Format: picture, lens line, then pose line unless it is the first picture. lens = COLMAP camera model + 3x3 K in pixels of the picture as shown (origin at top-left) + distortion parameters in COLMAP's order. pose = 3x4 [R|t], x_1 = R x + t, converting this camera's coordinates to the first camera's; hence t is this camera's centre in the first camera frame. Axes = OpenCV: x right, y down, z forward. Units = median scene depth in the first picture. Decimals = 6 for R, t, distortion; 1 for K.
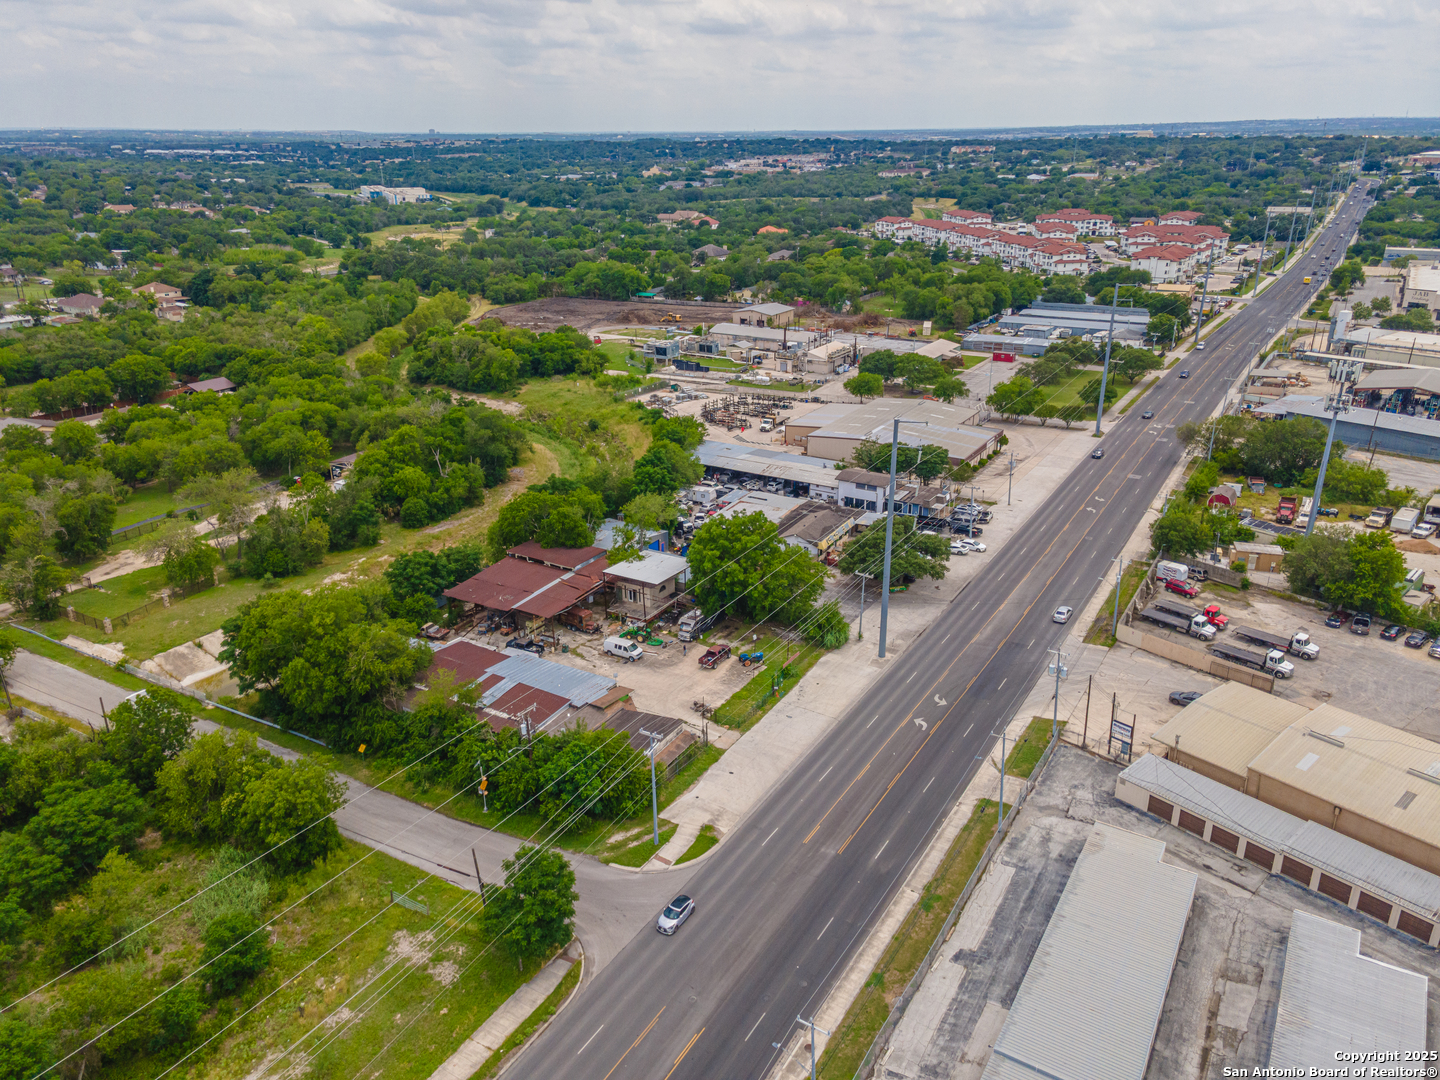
lens RADIAL K [[1034.7, 0, 720.0], [0, 1034.7, 540.0], [0, 0, 1]] dist [0.051314, -0.000203]
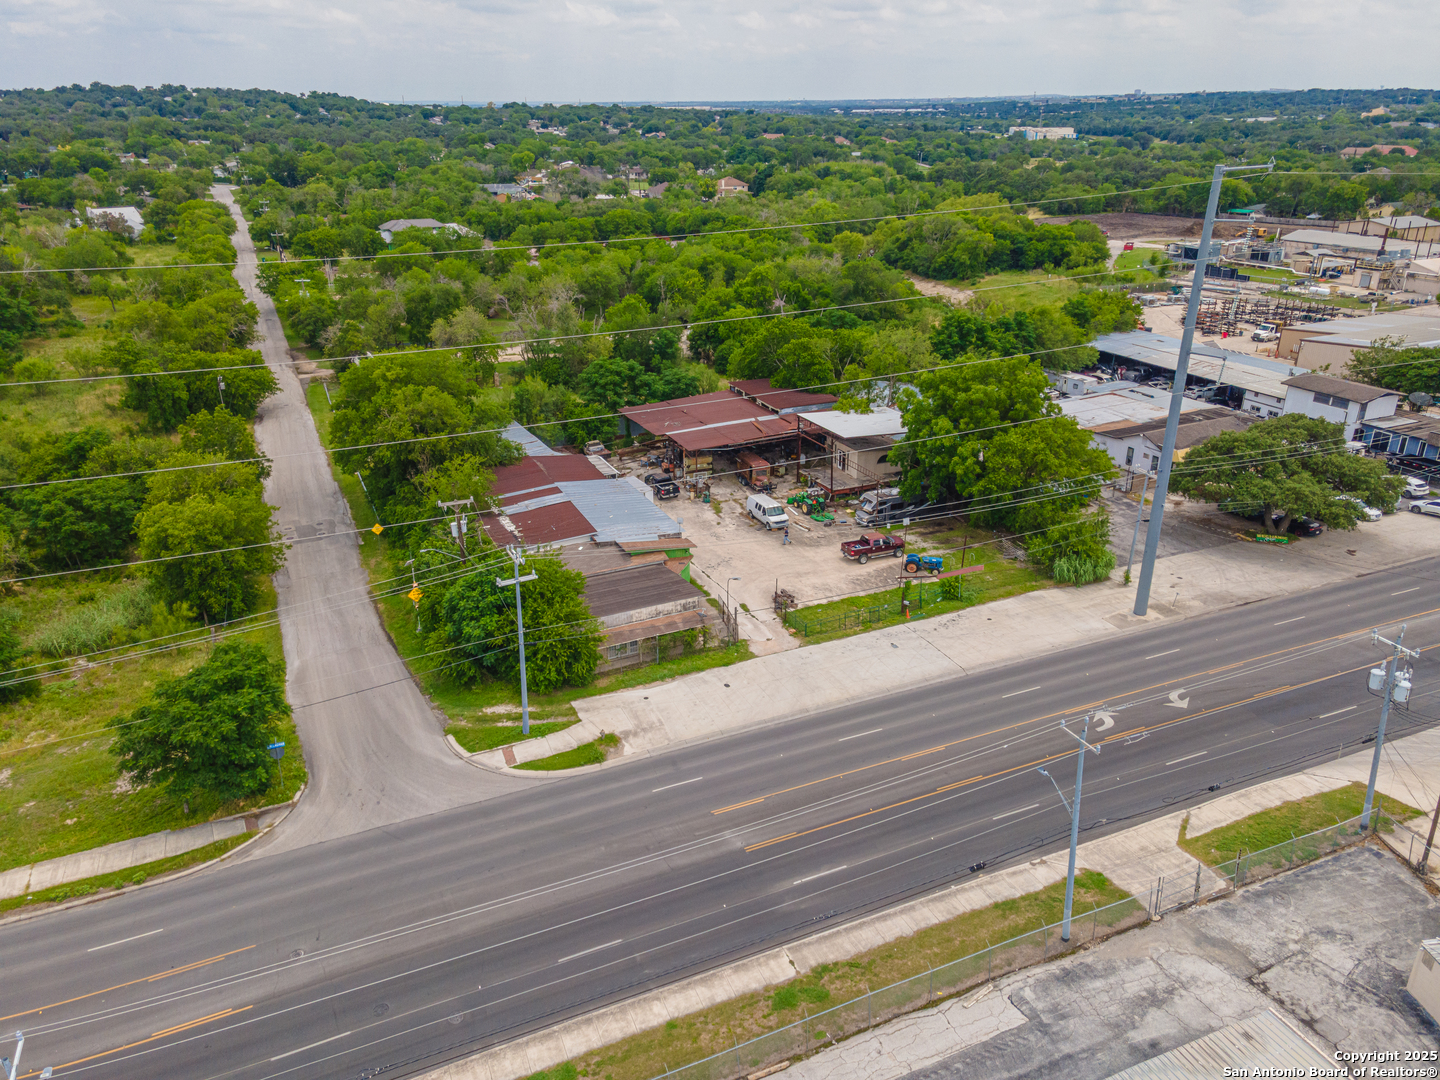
lens RADIAL K [[1047.7, 0, 710.6], [0, 1047.7, 541.6], [0, 0, 1]] dist [0.037494, 0.000518]
pose [[0.819194, 0.219785, -0.529732, 0.262670], [-0.206271, 0.974757, 0.085441, 0.072139], [0.535139, 0.039276, 0.843851, 0.377028]]
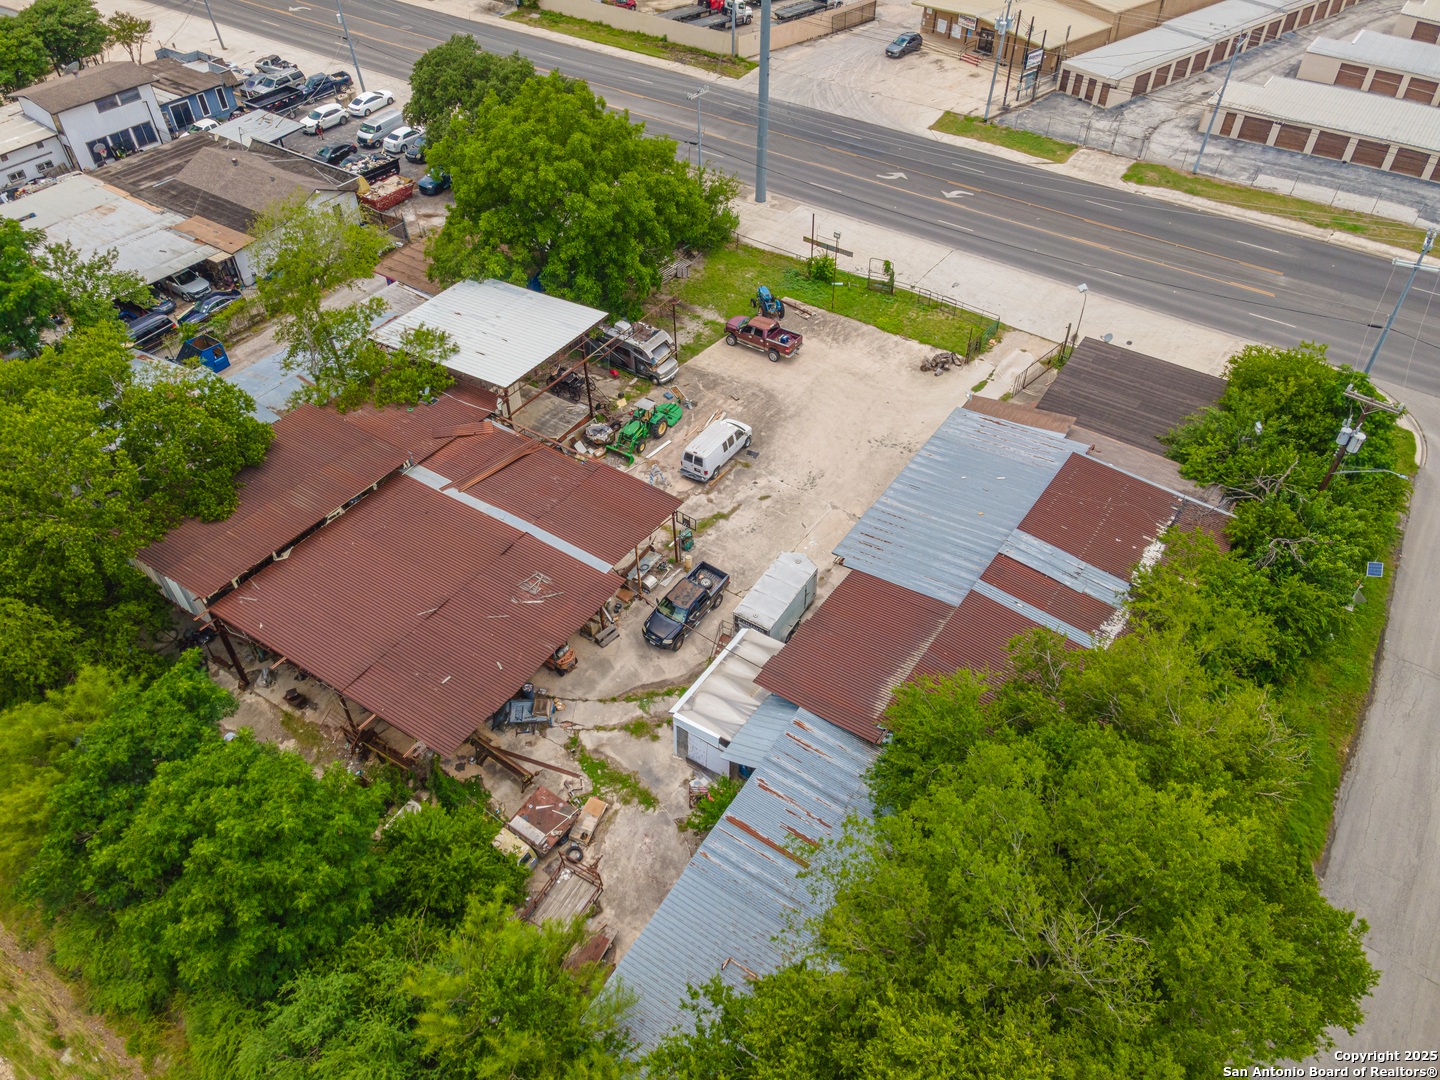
lens RADIAL K [[1045.7, 0, 712.2], [0, 1045.7, 534.6], [0, 0, 1]] dist [0.030496, 0.048700]
pose [[0.069540, -0.675776, 0.733820, -0.461395], [0.372630, 0.699951, 0.609274, -0.149888], [-0.925371, 0.231075, 0.300489, 0.882161]]
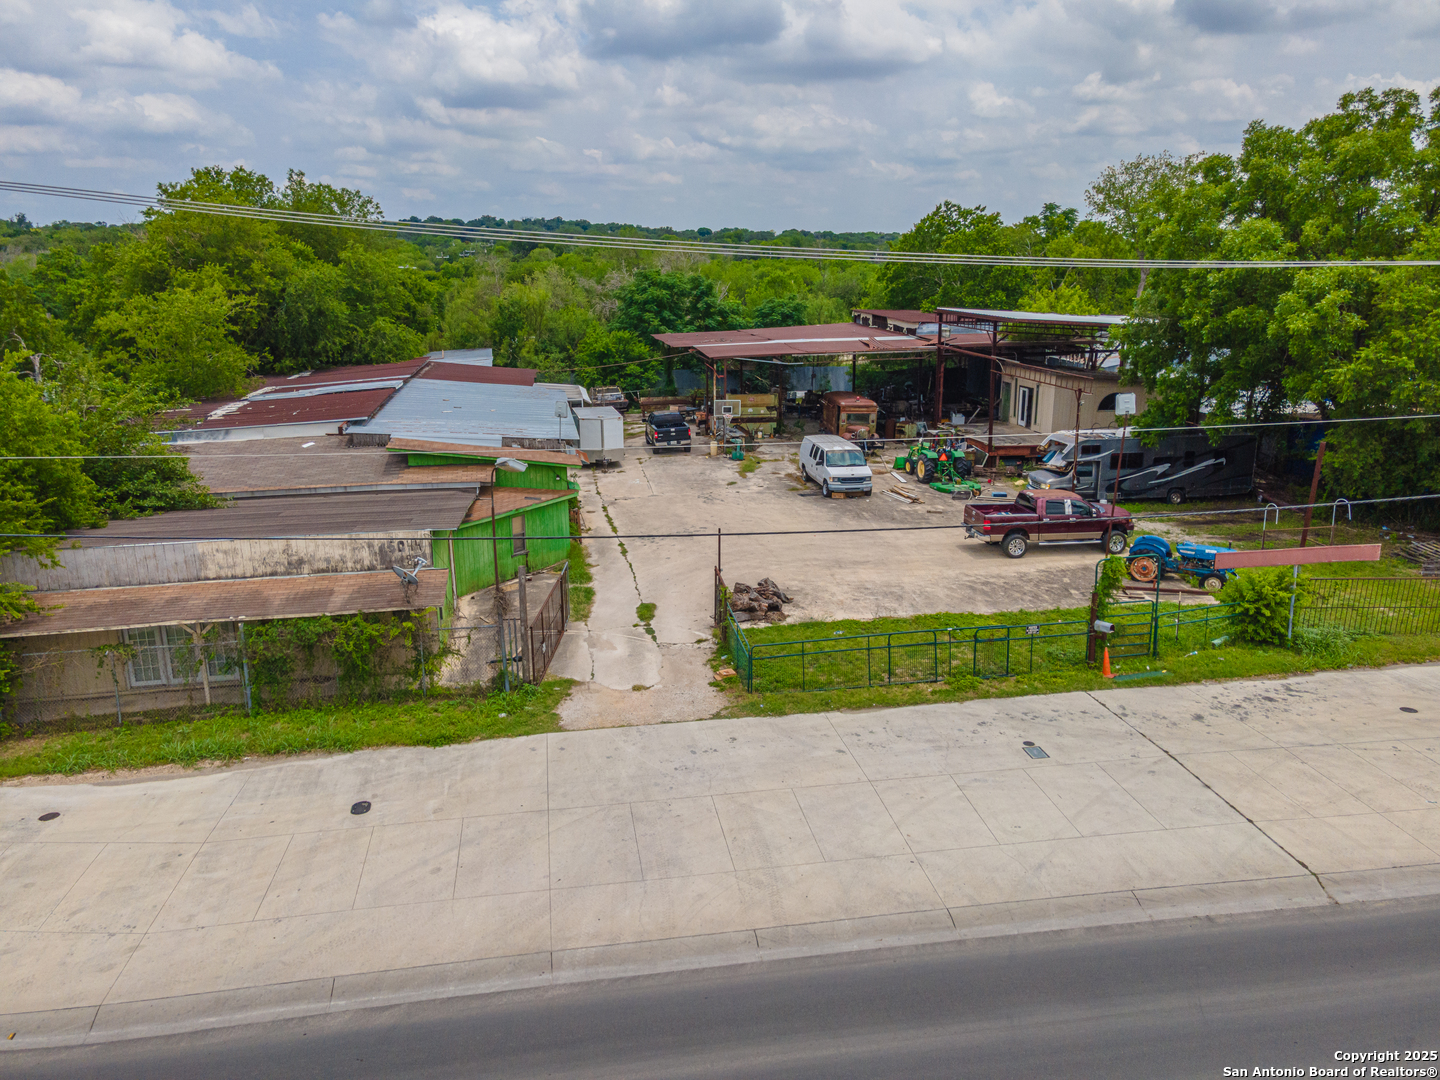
lens RADIAL K [[1047.7, 0, 710.6], [0, 1047.7, 541.6], [0, 0, 1]] dist [0.037494, 0.000518]
pose [[0.642490, 0.204194, -0.738587, 0.138427], [-0.278464, 0.960166, 0.023219, 0.133259], [0.713907, 0.190752, 0.673758, 0.754522]]
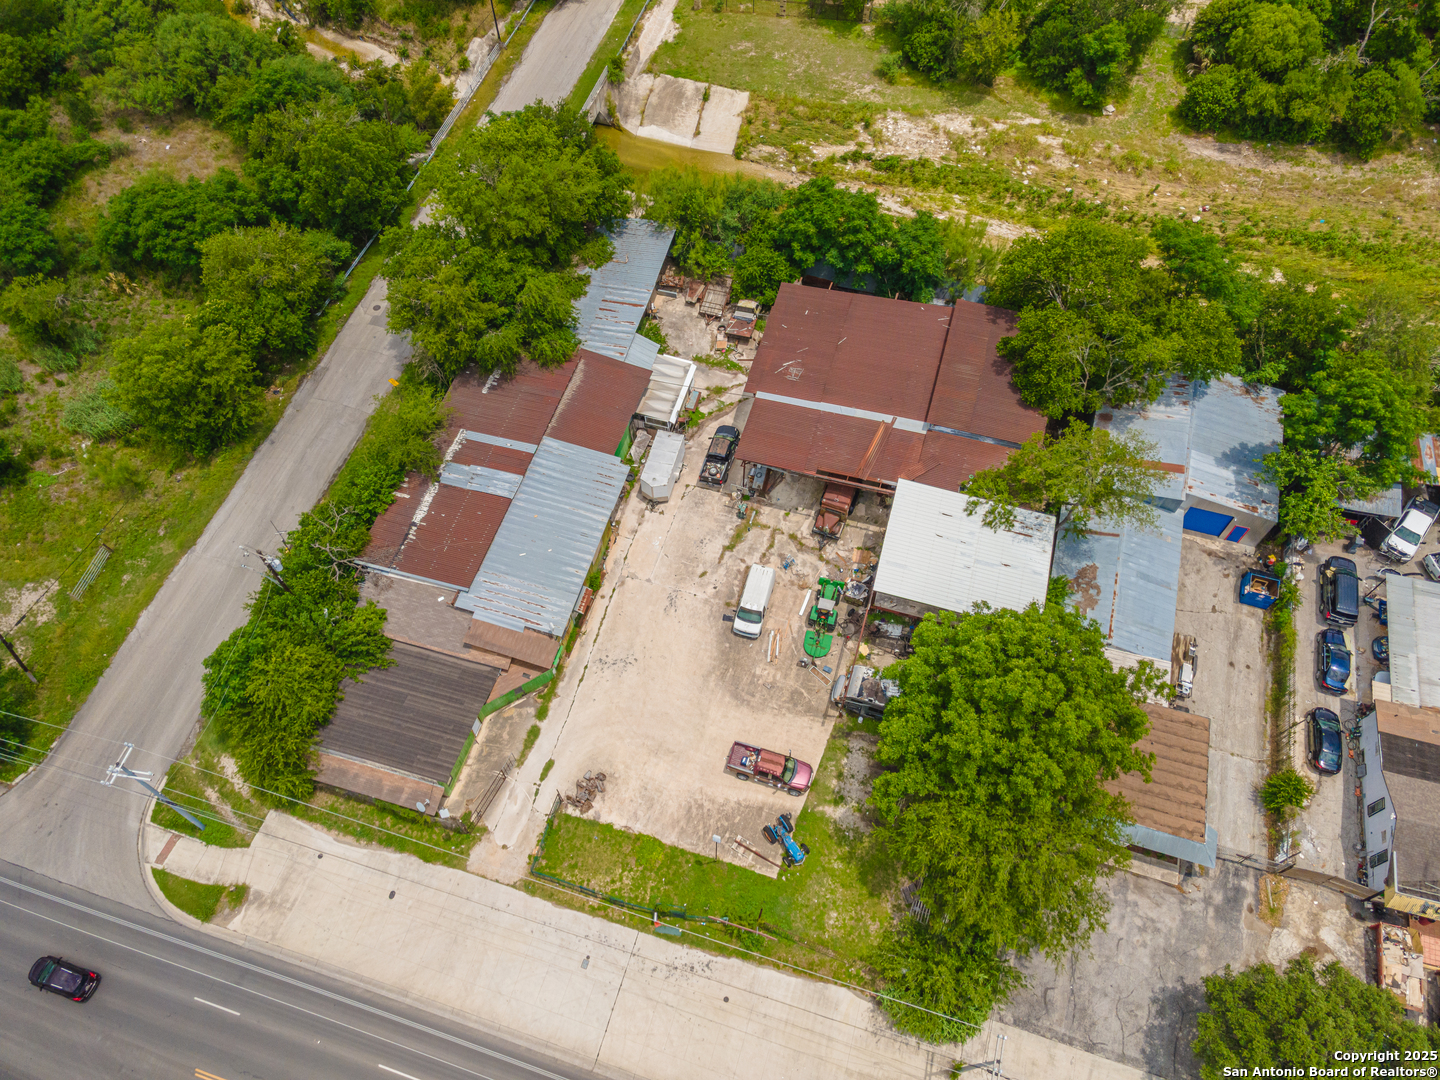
lens RADIAL K [[1047.7, 0, 710.6], [0, 1047.7, 541.6], [0, 0, 1]] dist [0.037494, 0.000518]
pose [[0.239264, 0.836642, -0.492730, 0.148284], [-0.337541, 0.547490, 0.765716, -0.330029], [0.910395, -0.016892, 0.413395, 0.759273]]
